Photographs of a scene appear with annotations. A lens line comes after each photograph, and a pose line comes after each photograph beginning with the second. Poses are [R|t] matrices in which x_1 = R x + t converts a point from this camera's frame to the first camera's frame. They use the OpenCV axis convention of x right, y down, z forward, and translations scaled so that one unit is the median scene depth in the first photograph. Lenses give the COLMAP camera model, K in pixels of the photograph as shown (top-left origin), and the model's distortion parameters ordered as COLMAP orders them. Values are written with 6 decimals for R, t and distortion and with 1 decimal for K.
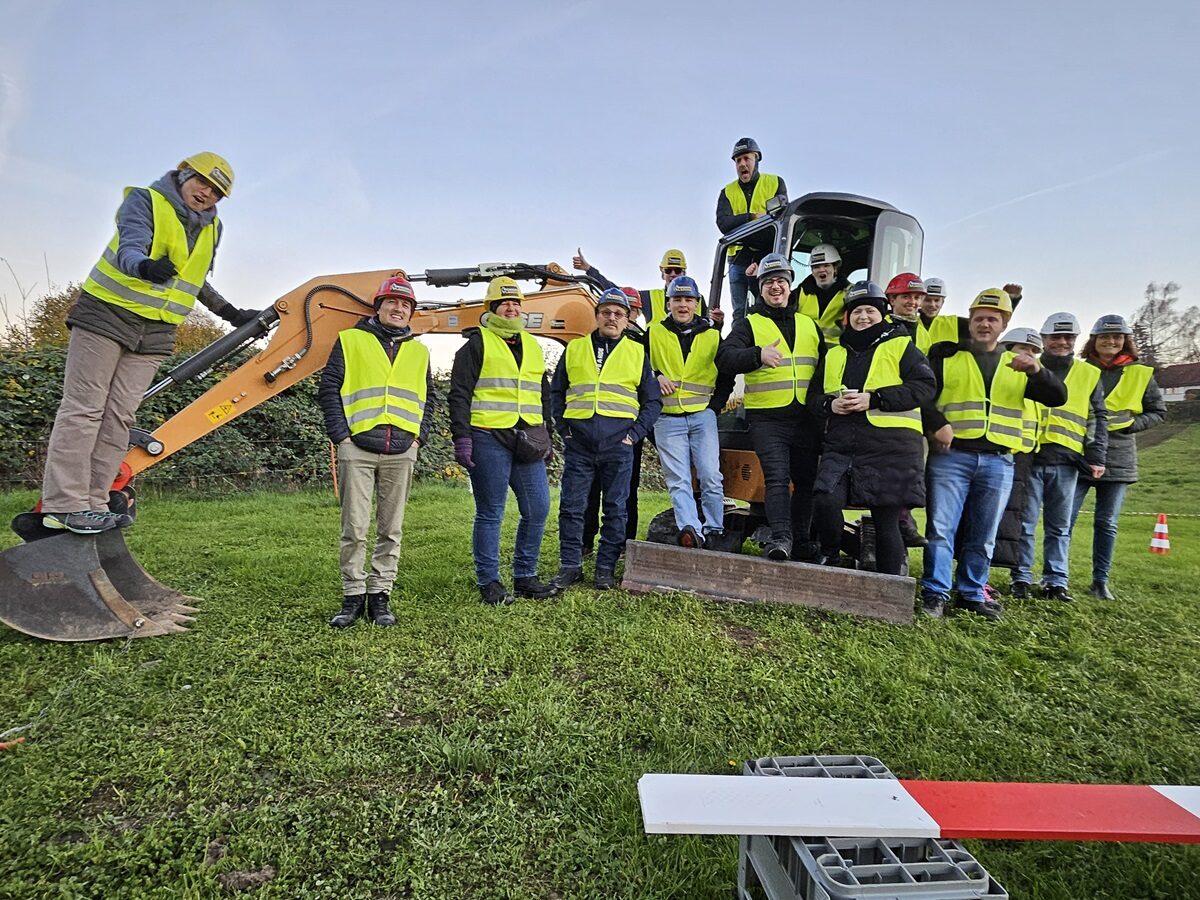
lens RADIAL K [[475.6, 0, 603.6], [0, 475.6, 447.1], [0, 0, 1]] dist [-0.000494, 0.002192]
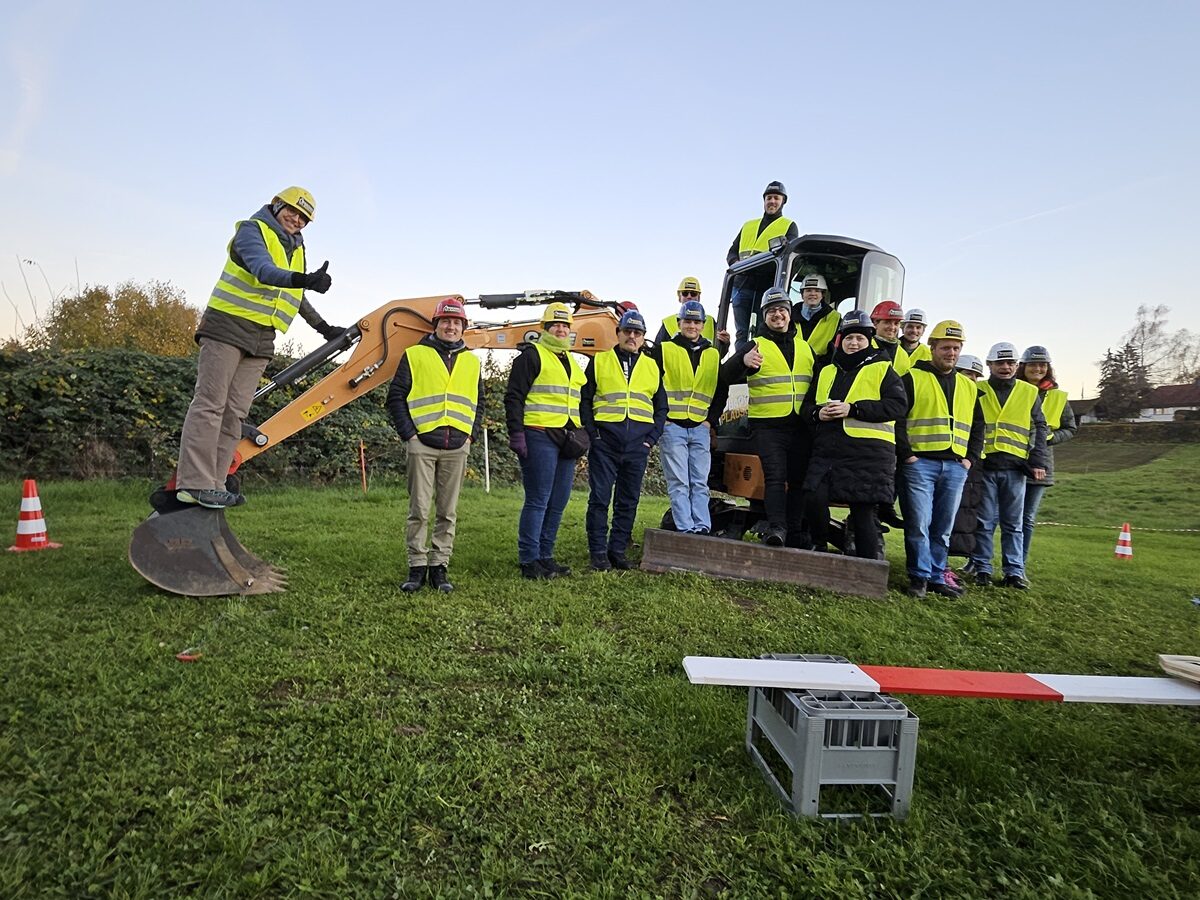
lens RADIAL K [[475.6, 0, 596.5], [0, 475.6, 451.4], [0, 0, 1]] dist [-0.000494, 0.002192]
pose [[0.999783, 0.020610, -0.002924, -0.080798], [-0.020638, 0.999739, -0.009844, 0.024218], [0.002720, 0.009902, 0.999947, -0.196886]]
